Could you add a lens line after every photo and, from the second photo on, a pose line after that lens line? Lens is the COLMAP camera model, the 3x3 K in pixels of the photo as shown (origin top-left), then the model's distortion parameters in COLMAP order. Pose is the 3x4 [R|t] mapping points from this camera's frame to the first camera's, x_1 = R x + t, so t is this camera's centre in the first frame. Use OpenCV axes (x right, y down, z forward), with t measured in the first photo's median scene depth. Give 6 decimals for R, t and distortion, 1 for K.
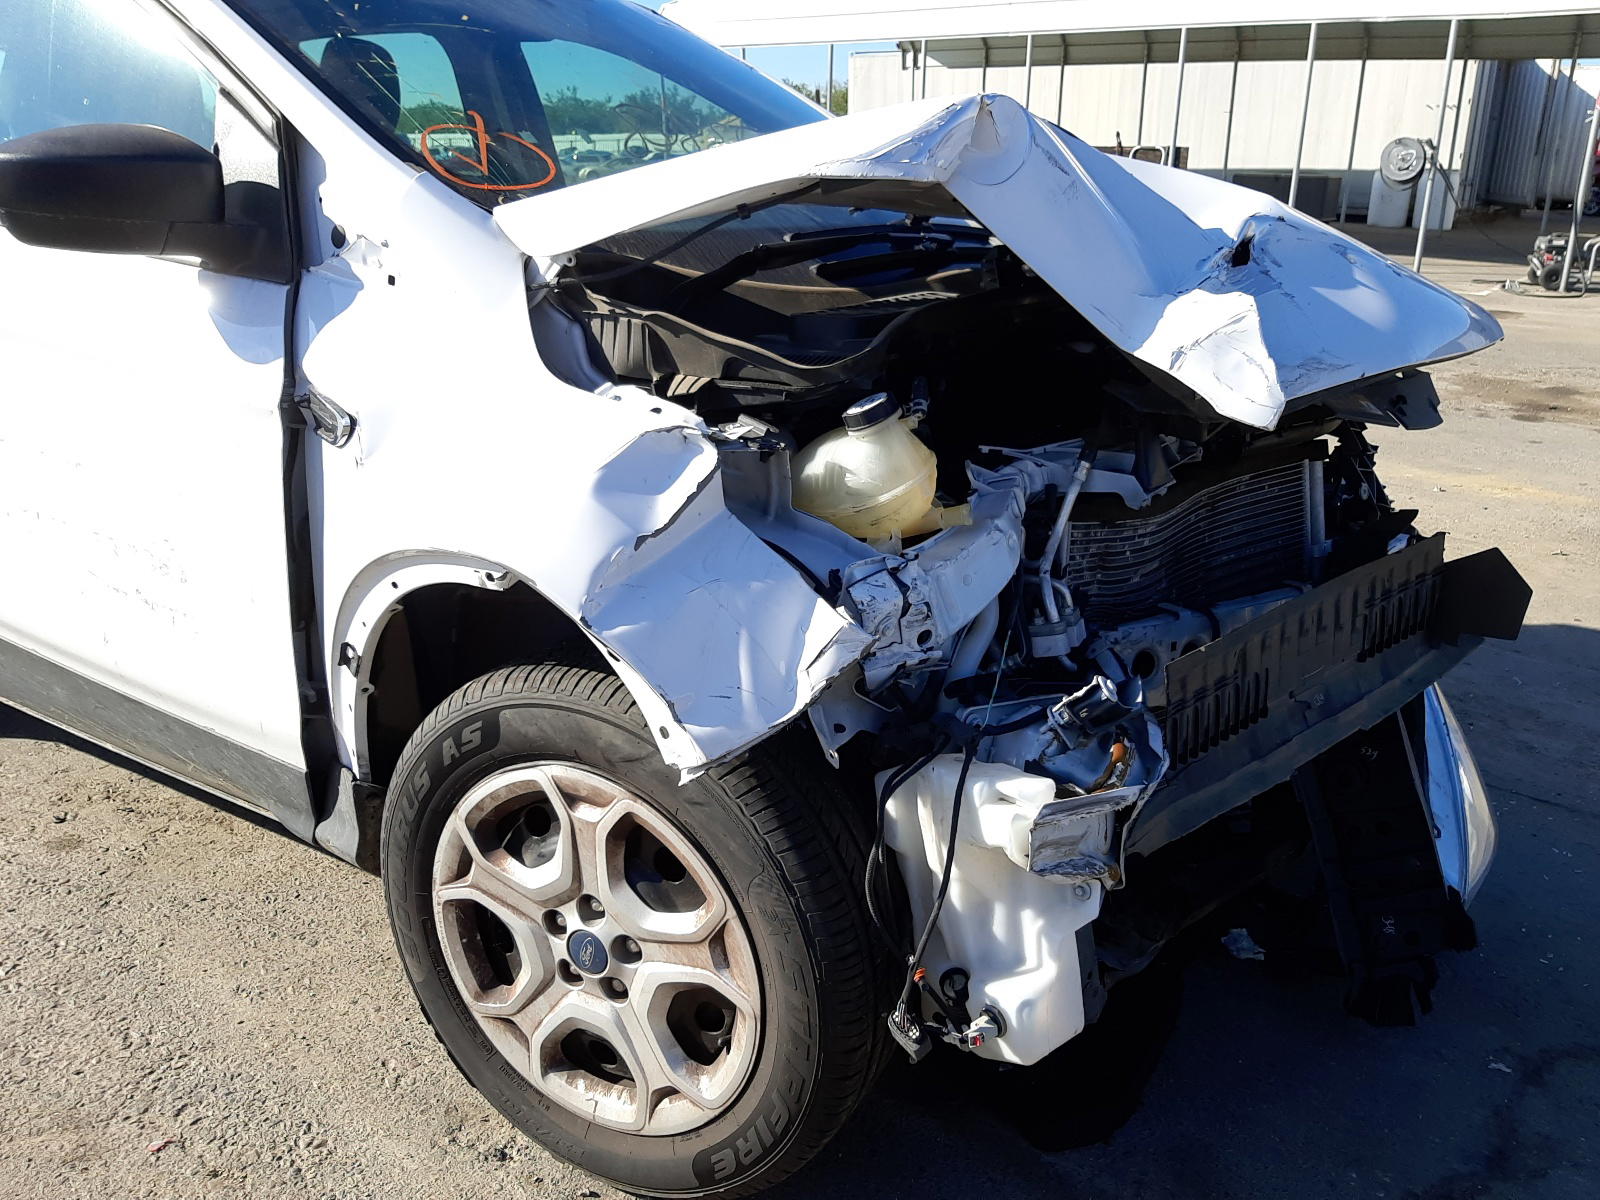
lens RADIAL K [[1214.6, 0, 812.0], [0, 1214.6, 604.0], [0, 0, 1]] dist [-0.012552, -0.038691]
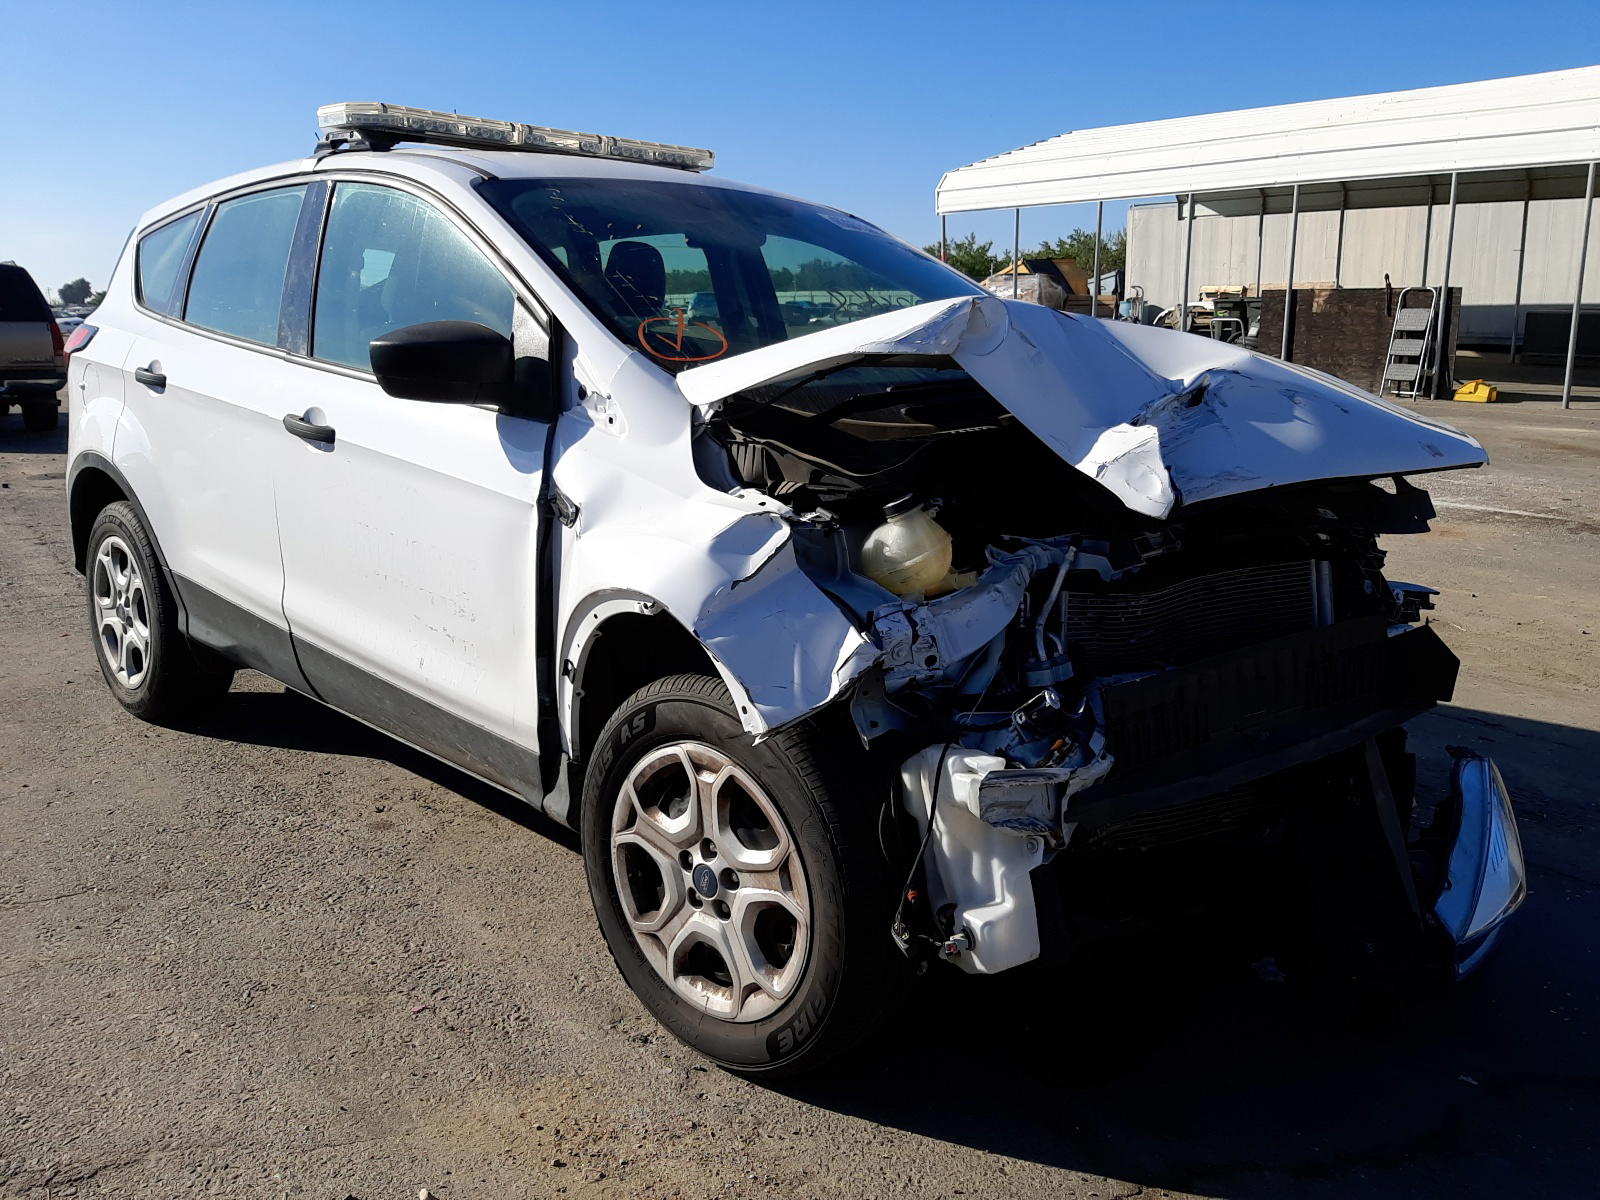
lens RADIAL K [[1214.6, 0, 798.0], [0, 1214.6, 594.9], [0, 0, 1]] dist [-0.012552, -0.038691]
pose [[0.969754, 0.028926, -0.242363, 0.259768], [-0.057529, 0.992066, -0.111786, 0.109023], [0.237207, 0.122348, 0.963724, -0.393758]]
